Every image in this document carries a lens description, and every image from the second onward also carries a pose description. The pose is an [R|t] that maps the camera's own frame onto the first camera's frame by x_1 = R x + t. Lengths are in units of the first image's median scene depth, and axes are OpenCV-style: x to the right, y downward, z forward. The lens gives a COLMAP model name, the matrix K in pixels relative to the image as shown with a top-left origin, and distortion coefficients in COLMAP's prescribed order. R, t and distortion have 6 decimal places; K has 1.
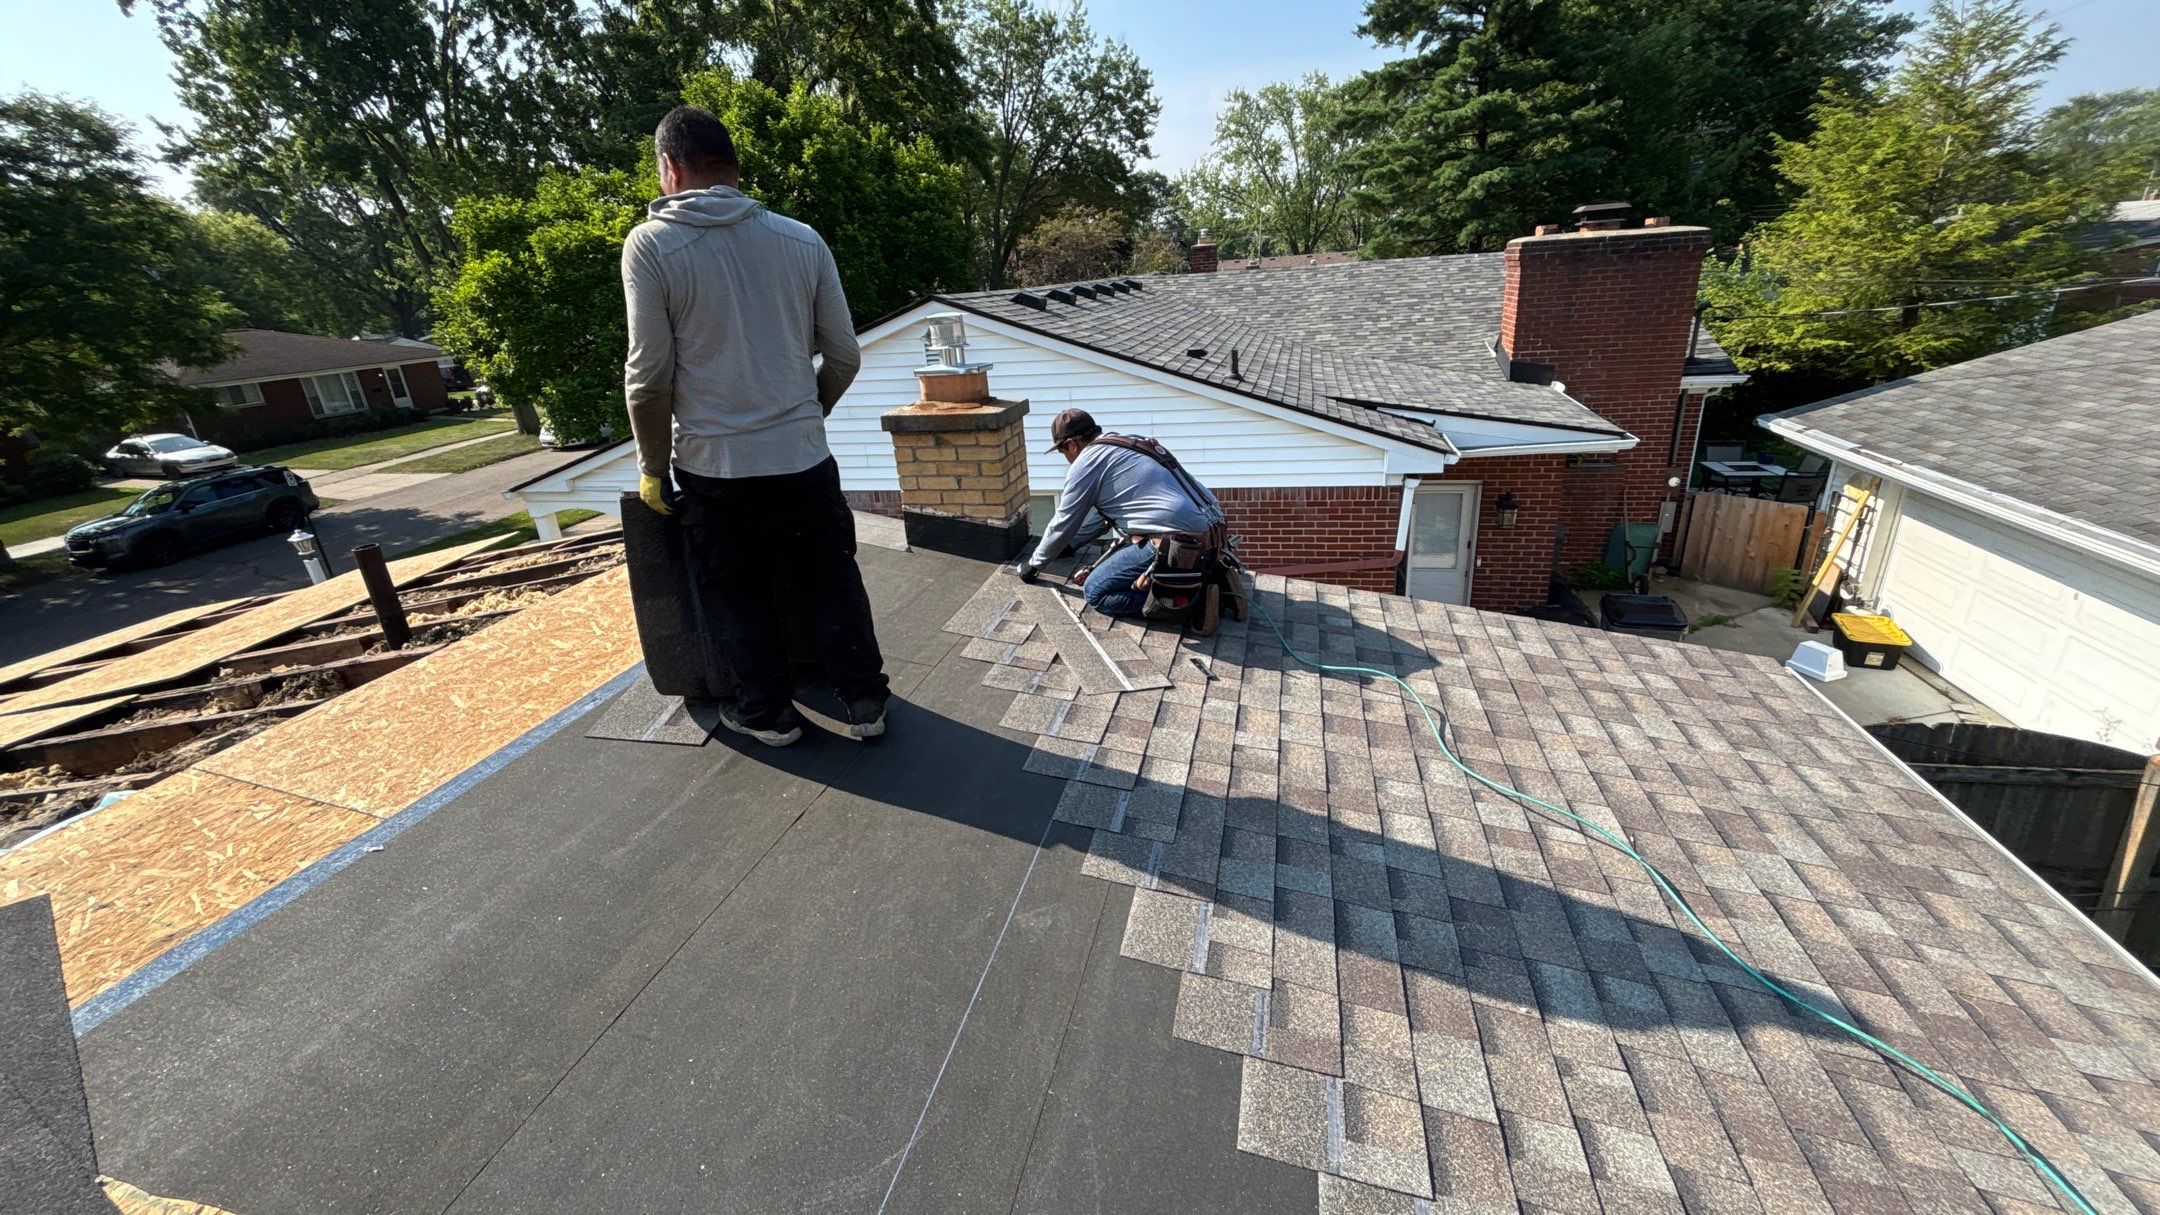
lens RADIAL K [[882.9, 0, 1088.7], [0, 882.9, 601.5], [0, 0, 1]] dist [-0.000073, -0.000079]
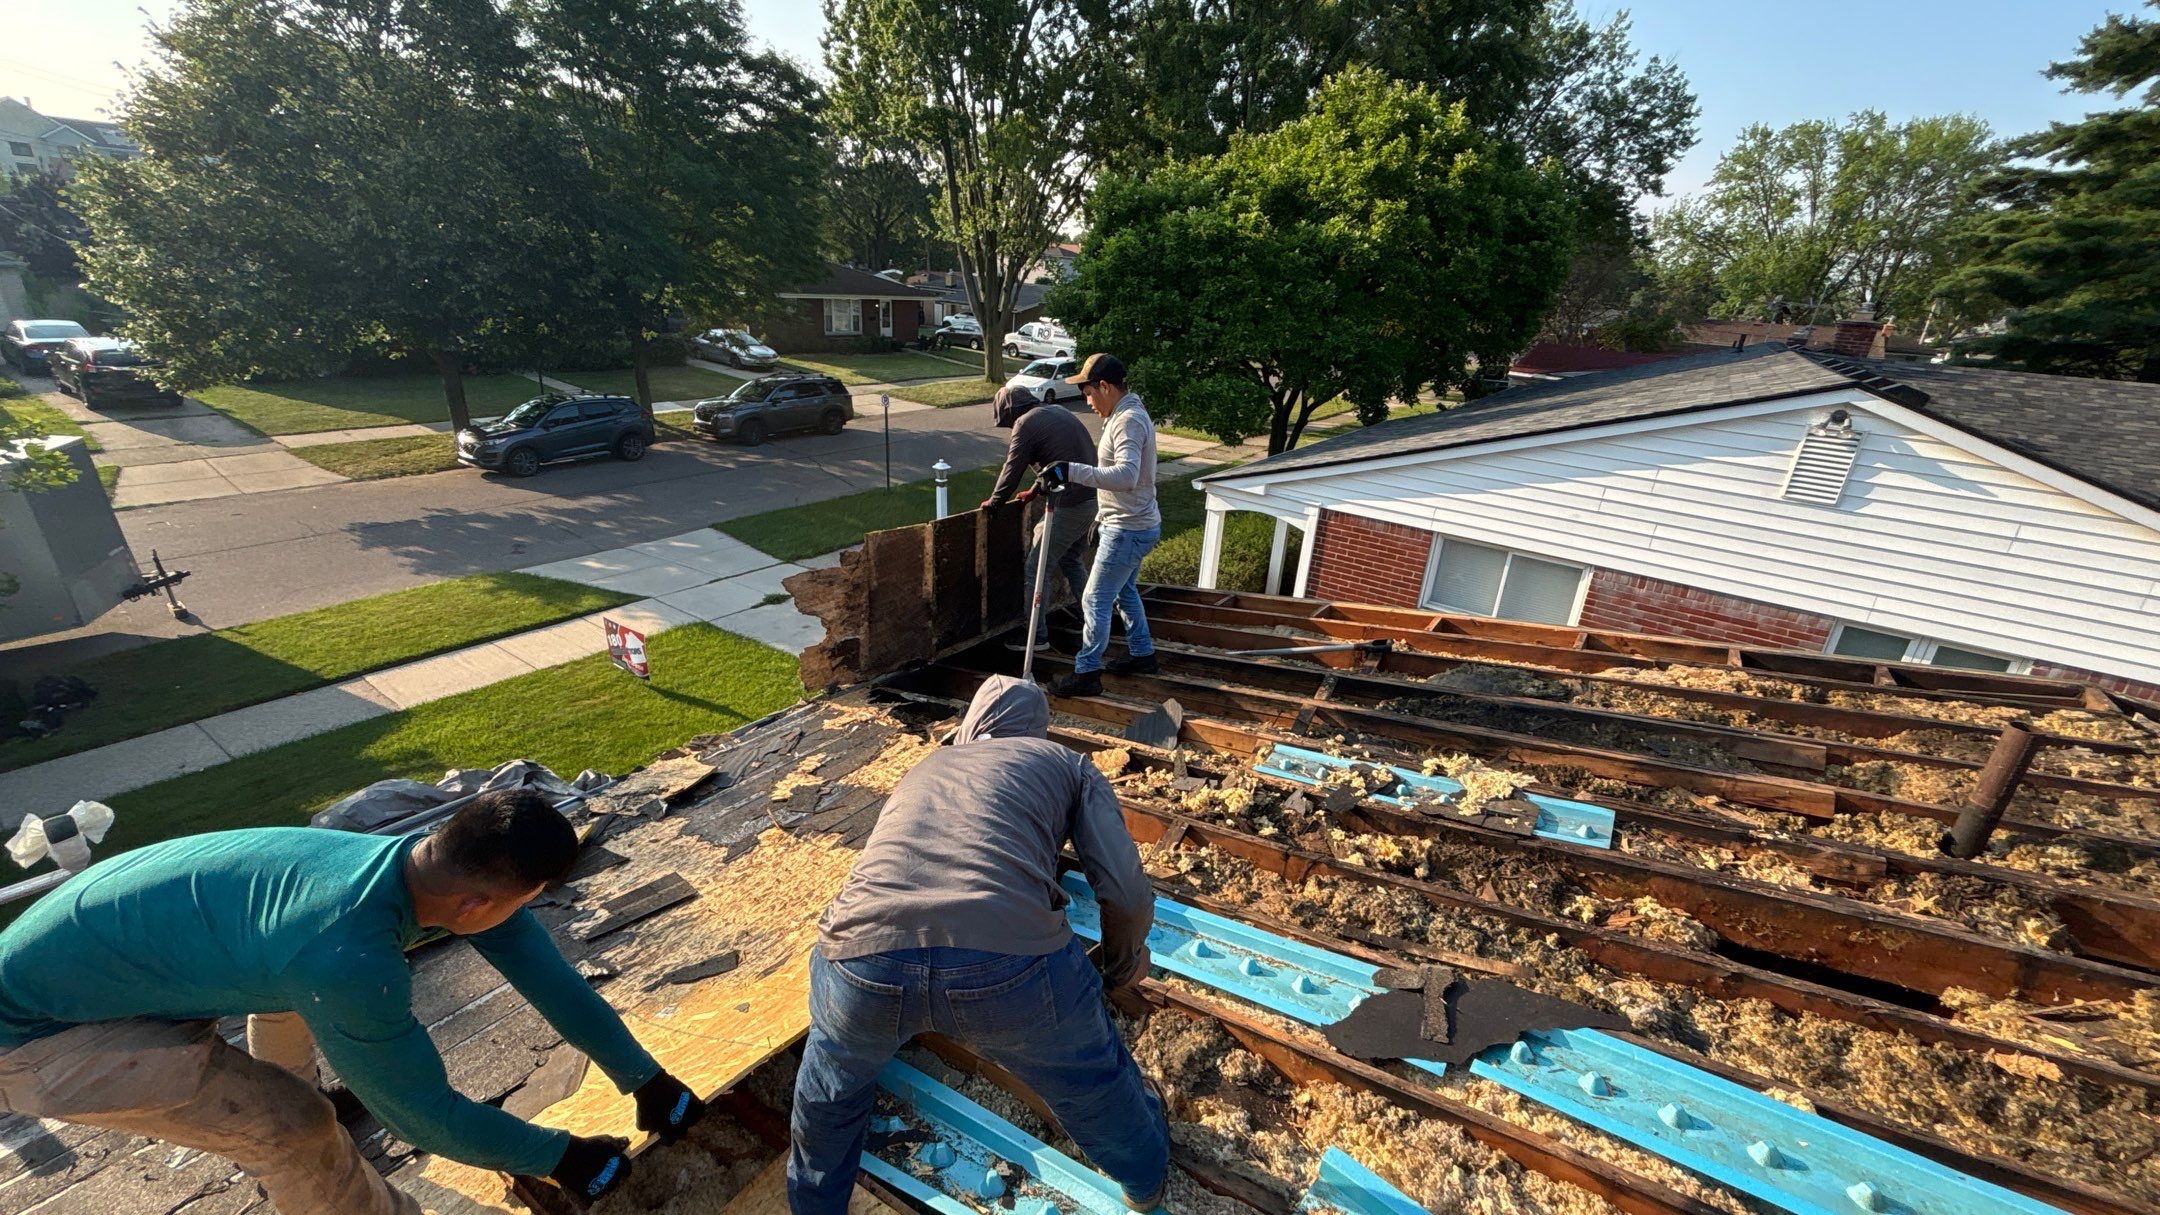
lens RADIAL K [[893.7, 0, 1081.6], [0, 893.7, 603.2], [0, 0, 1]] dist [-0.002869, 0.003149]
pose [[0.917205, 0.254450, -0.306579, -0.129178], [-0.254963, 0.966160, 0.039096, 0.004393], [0.306153, 0.042307, 0.951042, -0.009144]]
